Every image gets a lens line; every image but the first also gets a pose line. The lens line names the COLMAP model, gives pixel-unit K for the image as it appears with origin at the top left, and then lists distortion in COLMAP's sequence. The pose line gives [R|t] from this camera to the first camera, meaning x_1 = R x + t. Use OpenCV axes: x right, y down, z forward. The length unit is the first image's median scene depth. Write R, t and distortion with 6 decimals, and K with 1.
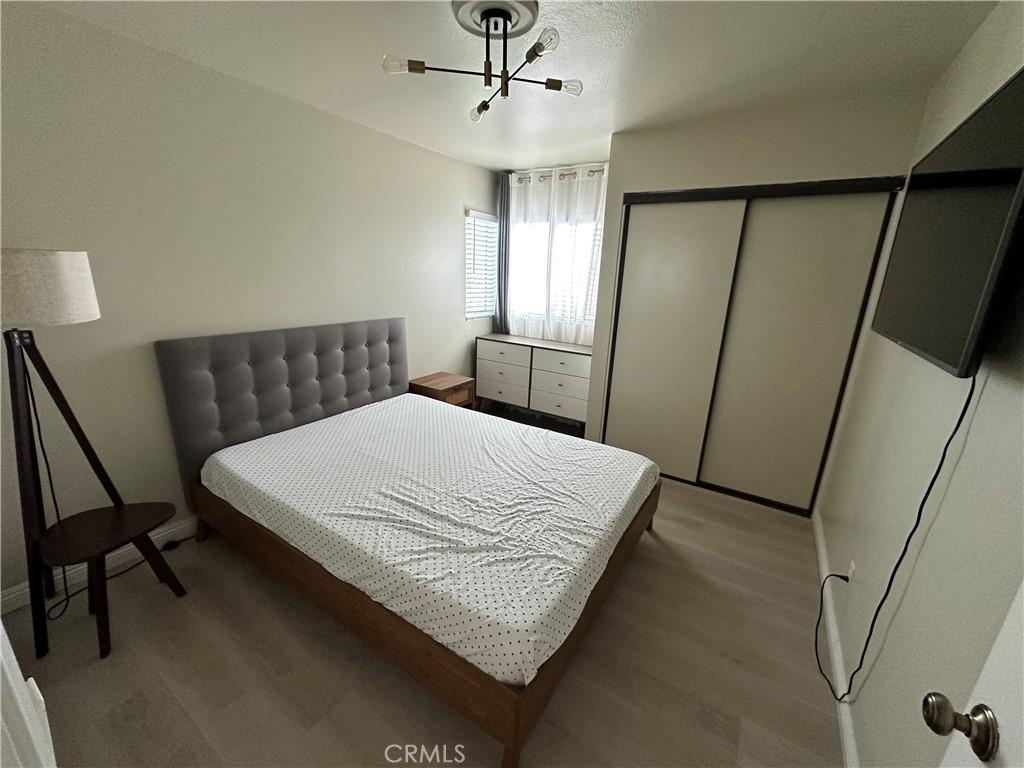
lens RADIAL K [[406.6, 0, 512.0], [0, 406.6, 384.0], [0, 0, 1]] dist [-0.001143, 0.000051]
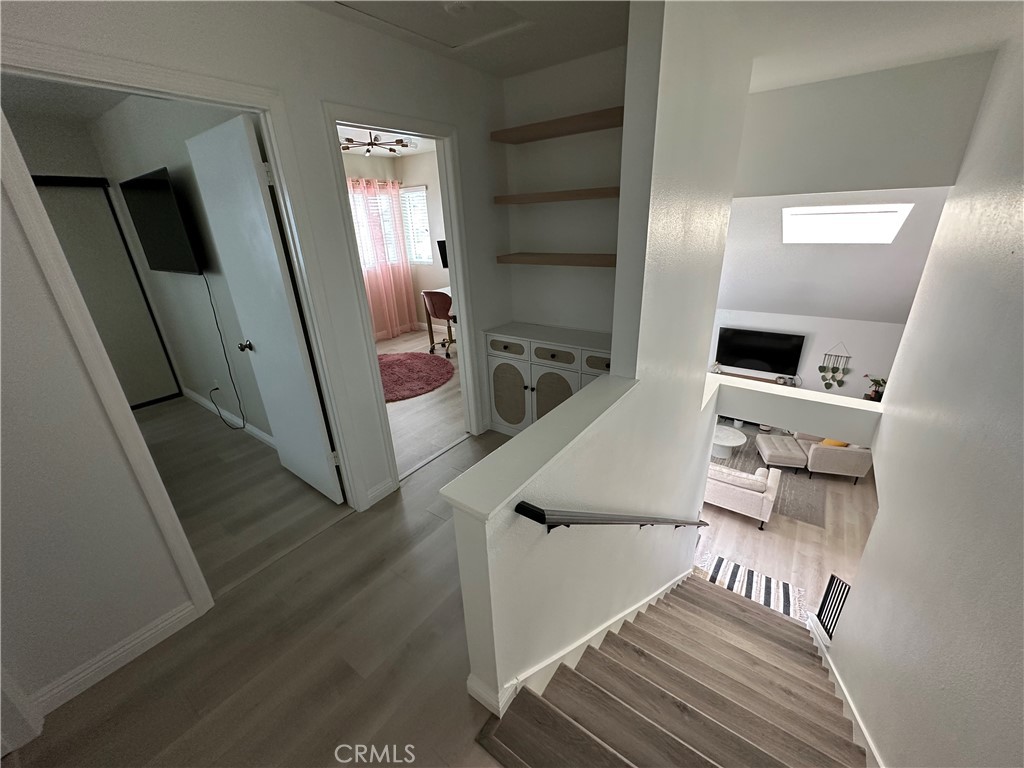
lens RADIAL K [[406.6, 0, 512.0], [0, 406.6, 384.0], [0, 0, 1]] dist [-0.001143, 0.000051]
pose [[0.060189, -0.413028, 0.908727, -0.895264], [0.305798, 0.874235, 0.377096, 0.124849], [-0.950192, 0.255190, 0.178923, -0.752261]]
